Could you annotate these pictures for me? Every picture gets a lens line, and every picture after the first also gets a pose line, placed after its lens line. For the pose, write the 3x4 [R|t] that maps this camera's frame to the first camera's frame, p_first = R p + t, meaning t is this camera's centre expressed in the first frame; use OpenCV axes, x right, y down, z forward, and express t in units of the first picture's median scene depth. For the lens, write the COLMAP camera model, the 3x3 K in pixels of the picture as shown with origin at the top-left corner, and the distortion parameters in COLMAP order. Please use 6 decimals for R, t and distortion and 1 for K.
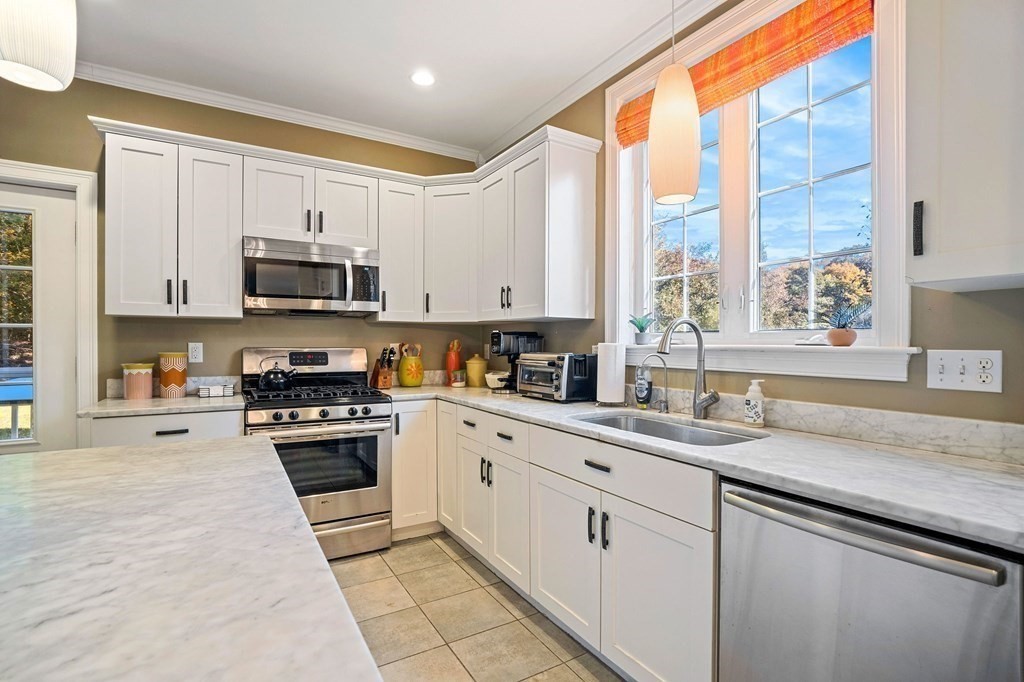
lens RADIAL K [[481.8, 0, 515.3], [0, 481.8, 346.8], [0, 0, 1]] dist [-0.022020, -0.000060]
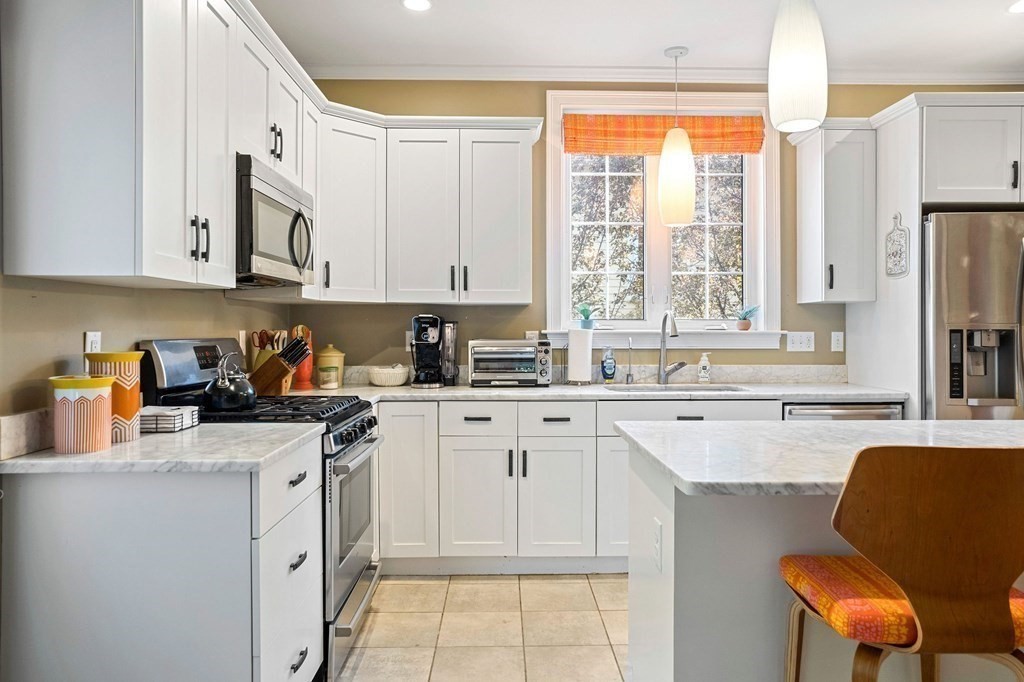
lens RADIAL K [[712.4, 0, 513.1], [0, 712.4, 331.8], [0, 0, 1]] dist [-0.006685, 0.000676]
pose [[0.502596, -0.007397, 0.864490, -1.226244], [0.008369, 0.999958, 0.003691, -0.008125], [-0.864481, 0.005380, 0.502637, 0.273740]]
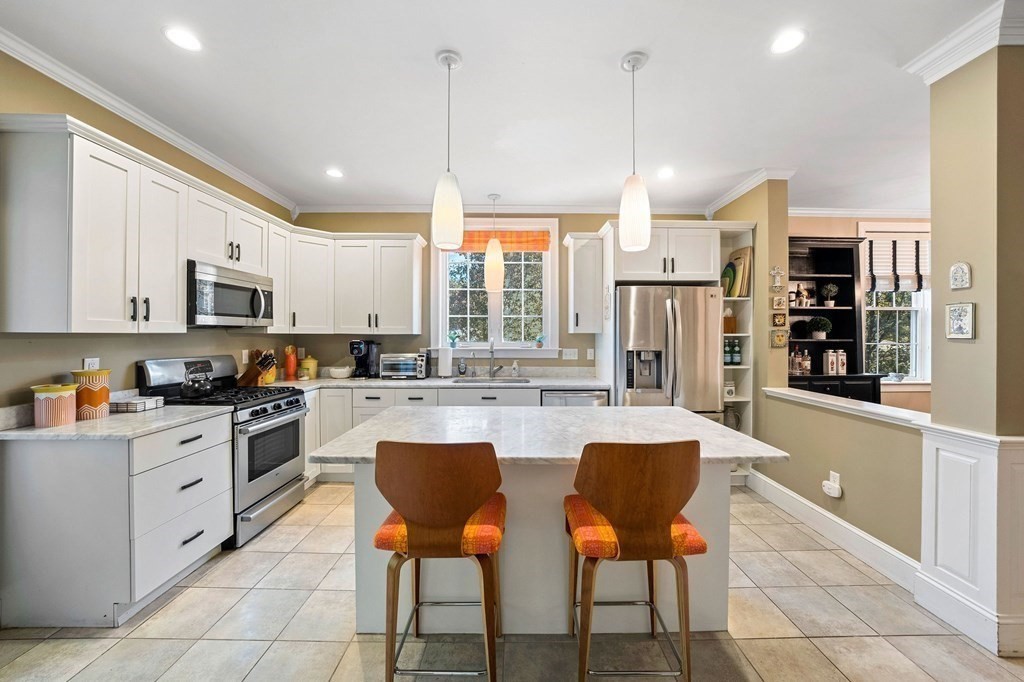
lens RADIAL K [[378.6, 0, 515.7], [0, 378.6, 336.3], [0, 0, 1]] dist [-0.023491, 0.000148]
pose [[0.515006, -0.005131, 0.857171, -0.963415], [0.007065, 0.999974, 0.001741, -0.052264], [-0.857158, 0.005160, 0.515028, -0.092000]]
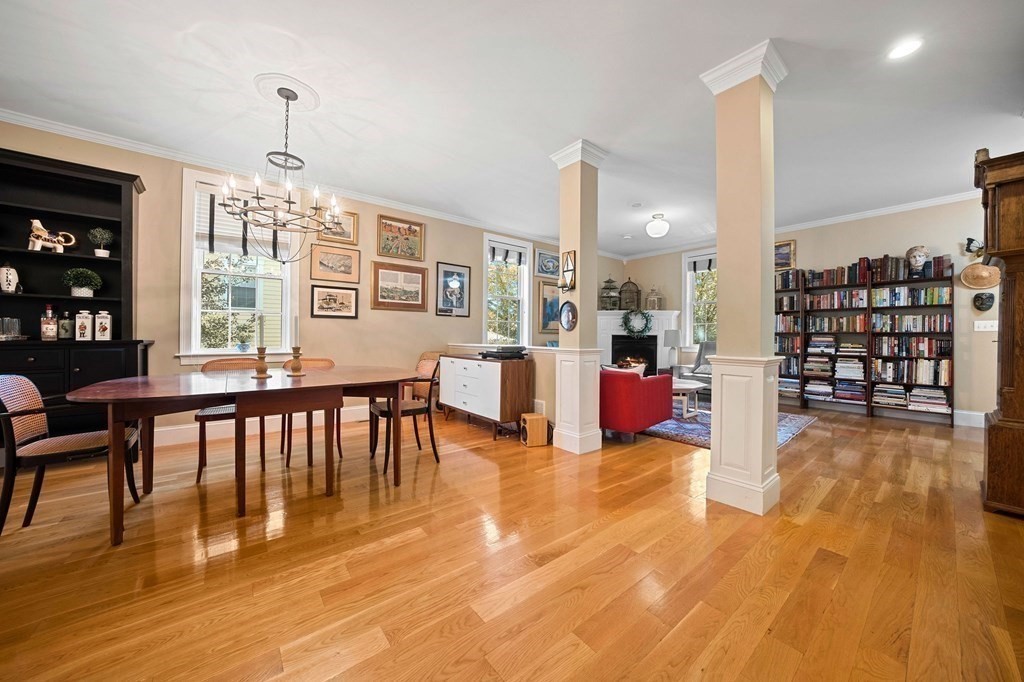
lens RADIAL K [[360.3, 0, 515.9], [0, 360.3, 336.3], [0, 0, 1]] dist [-0.027693, 0.004995]
pose [[-0.129205, -0.007202, 0.991592, -0.303454], [-0.001650, 0.999974, 0.007048, 0.081622], [-0.991617, -0.000726, -0.129213, -1.571805]]
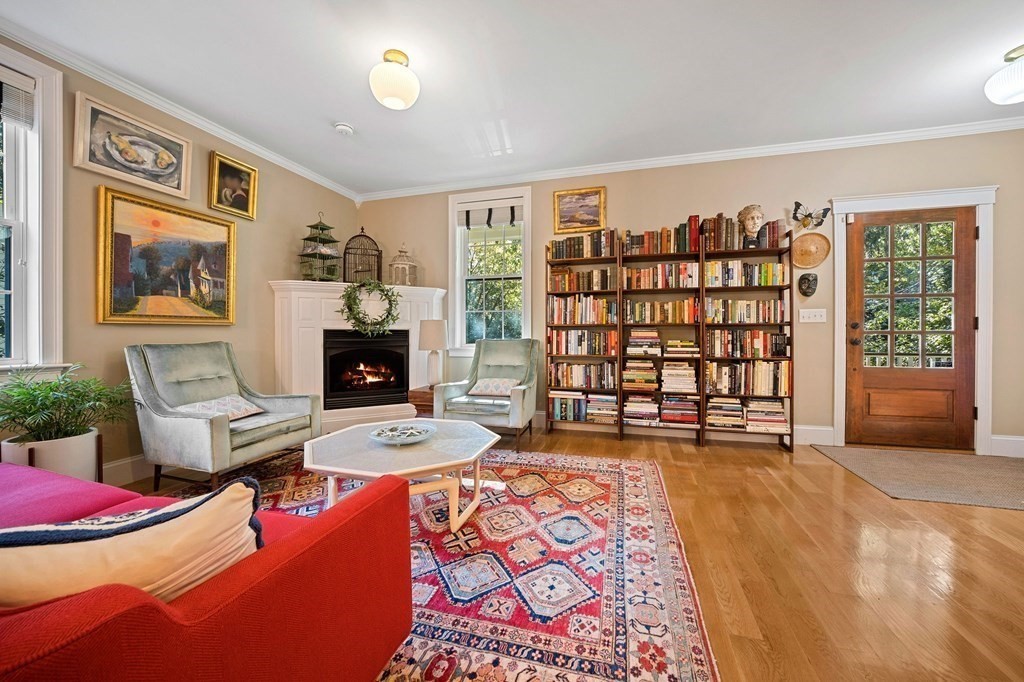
lens RADIAL K [[385.9, 0, 514.2], [0, 385.9, 334.3], [0, 0, 1]] dist [-0.032311, 0.004954]
pose [[-0.664995, -0.008833, 0.746796, 0.659670], [0.001254, 0.999915, 0.012943, 0.089819], [-0.746847, 0.009543, -0.664928, -2.188098]]
